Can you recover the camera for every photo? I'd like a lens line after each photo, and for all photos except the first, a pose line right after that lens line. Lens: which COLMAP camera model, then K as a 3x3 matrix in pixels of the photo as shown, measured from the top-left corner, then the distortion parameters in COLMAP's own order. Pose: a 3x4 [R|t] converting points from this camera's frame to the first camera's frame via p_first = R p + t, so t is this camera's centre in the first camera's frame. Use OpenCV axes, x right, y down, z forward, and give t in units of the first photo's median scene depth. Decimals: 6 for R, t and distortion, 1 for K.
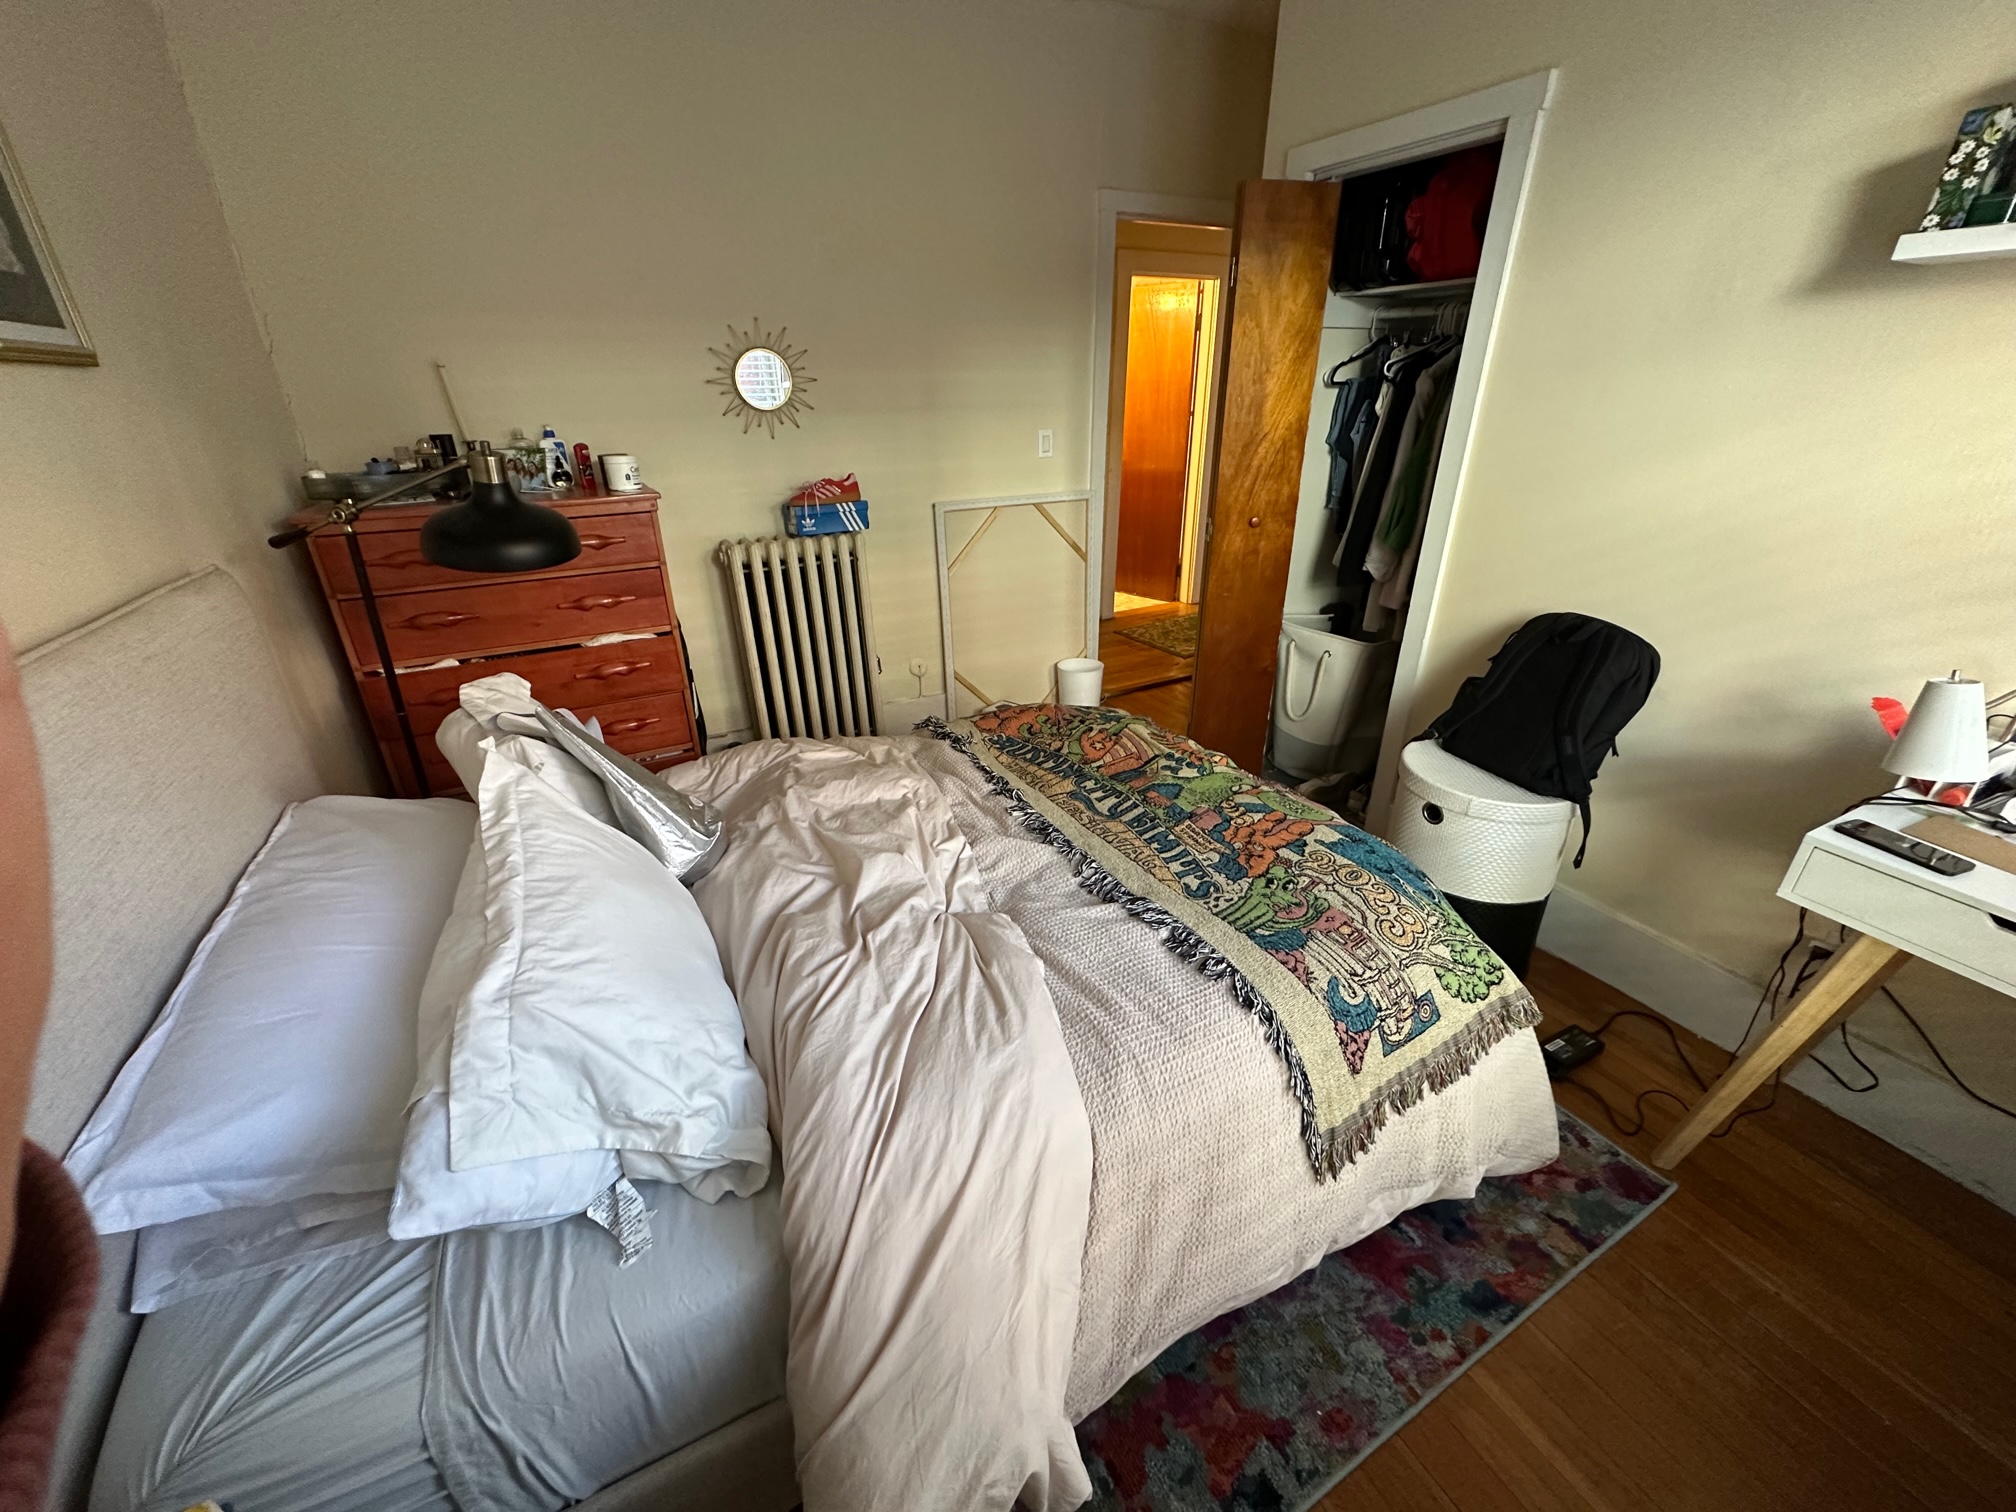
lens RADIAL K [[801.6, 0, 1014.1], [0, 801.6, 755.4], [0, 0, 1]] dist [0.000245, 0.000886]
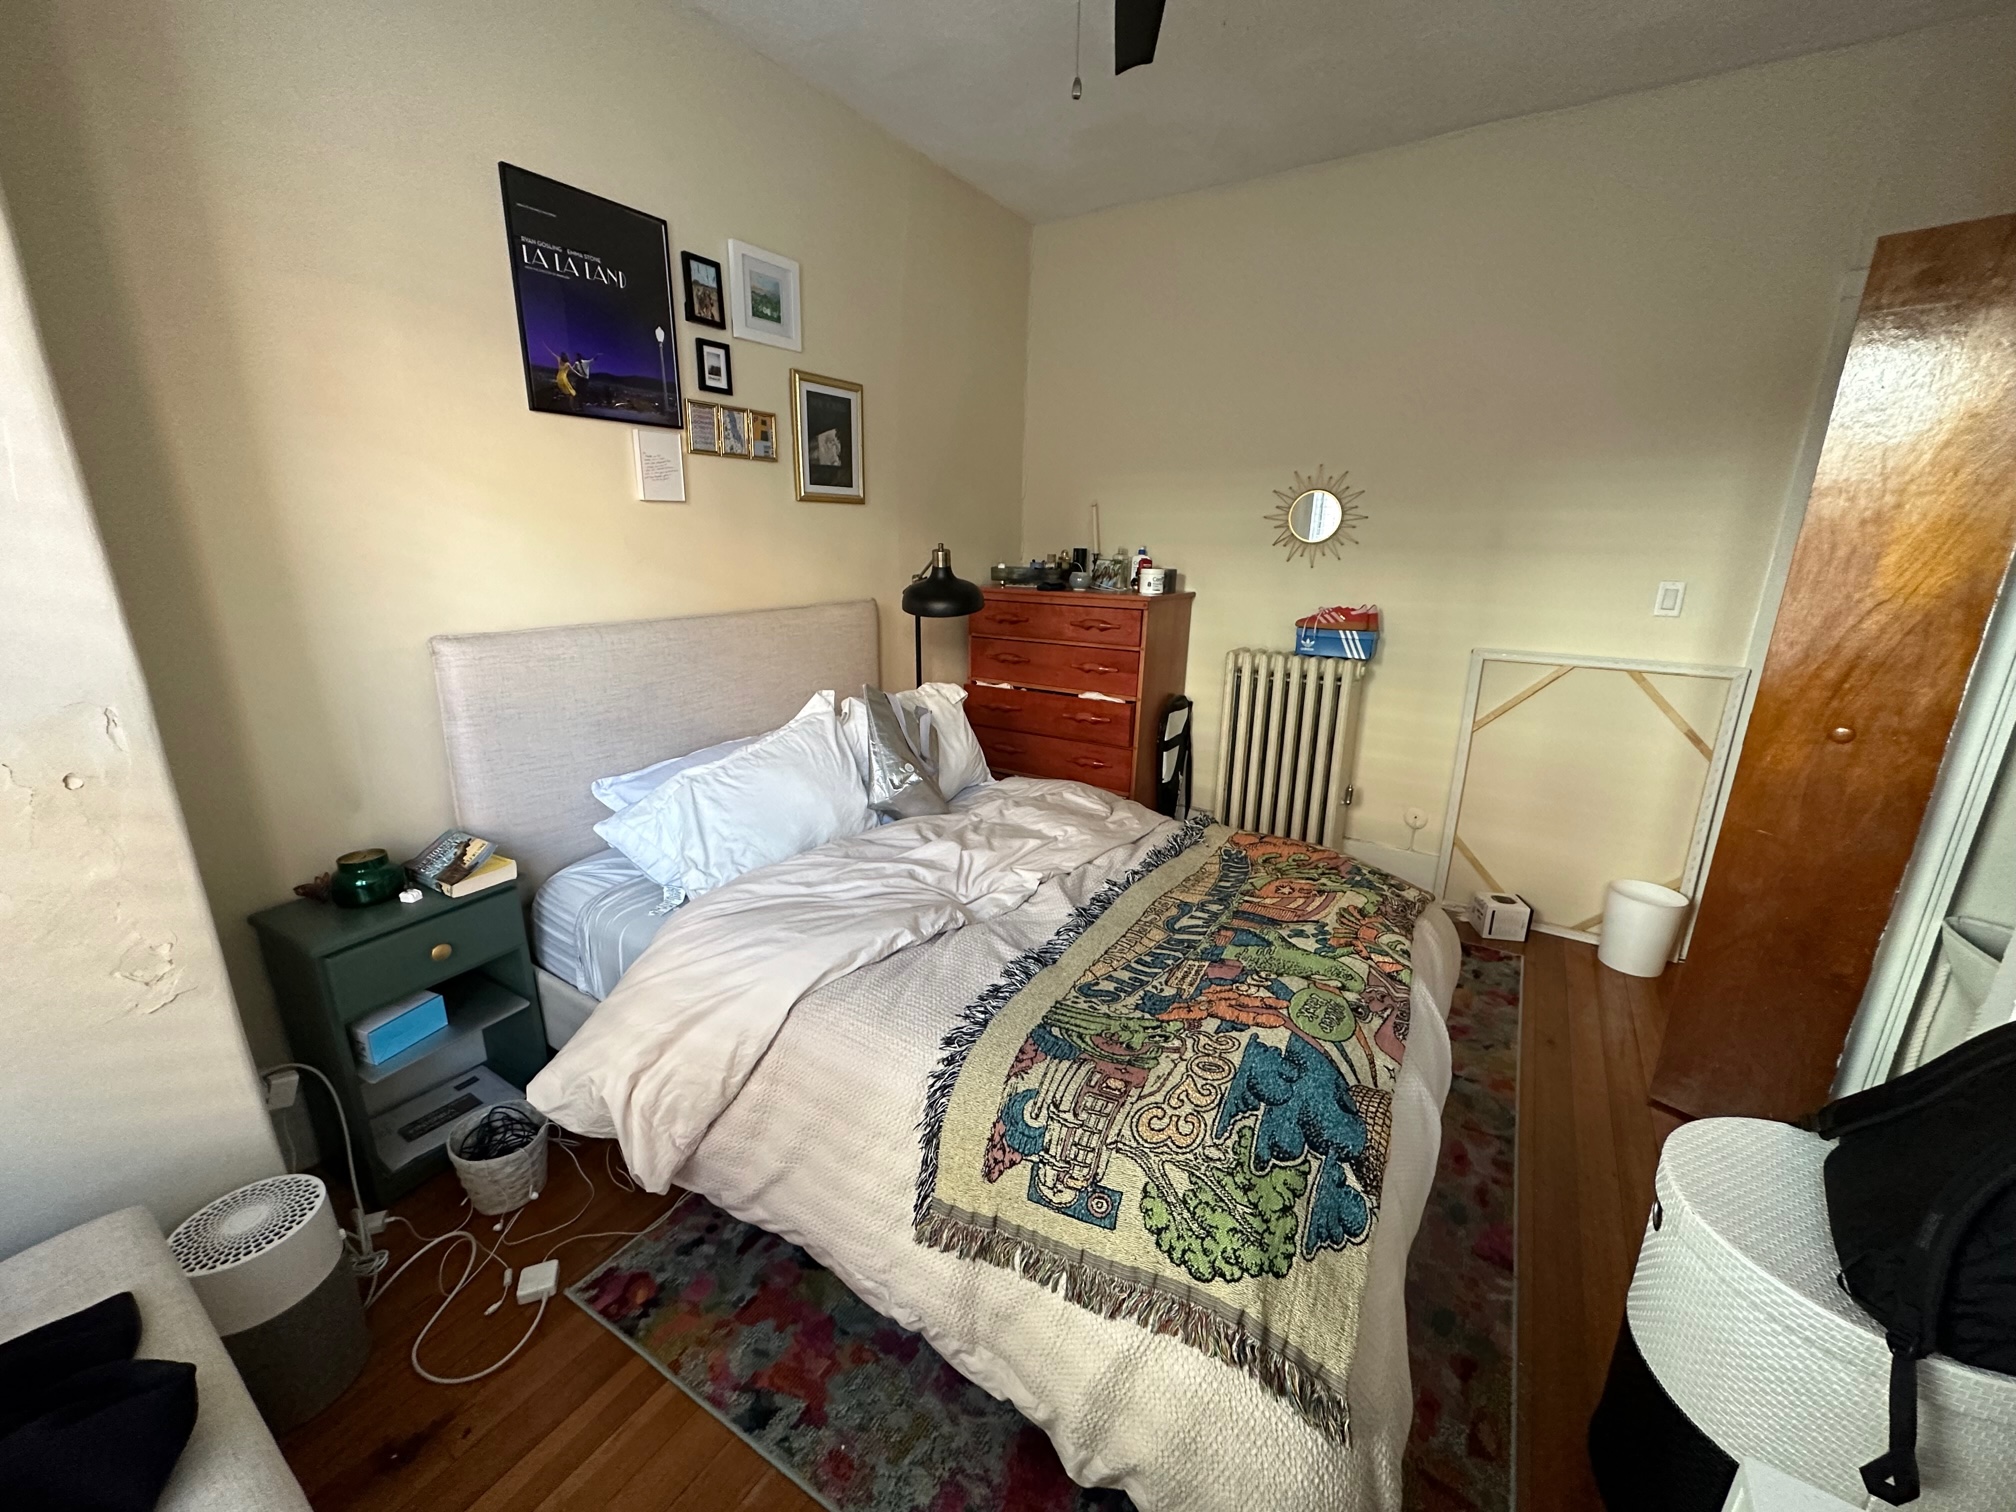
lens RADIAL K [[801.6, 0, 1003.1], [0, 801.6, 755.3], [0, 0, 1]] dist [0.000245, 0.000886]
pose [[0.493650, 0.252947, -0.832062, 0.857885], [-0.381704, 0.922703, 0.054043, -0.103726], [0.781416, 0.290923, 0.552044, 0.256759]]
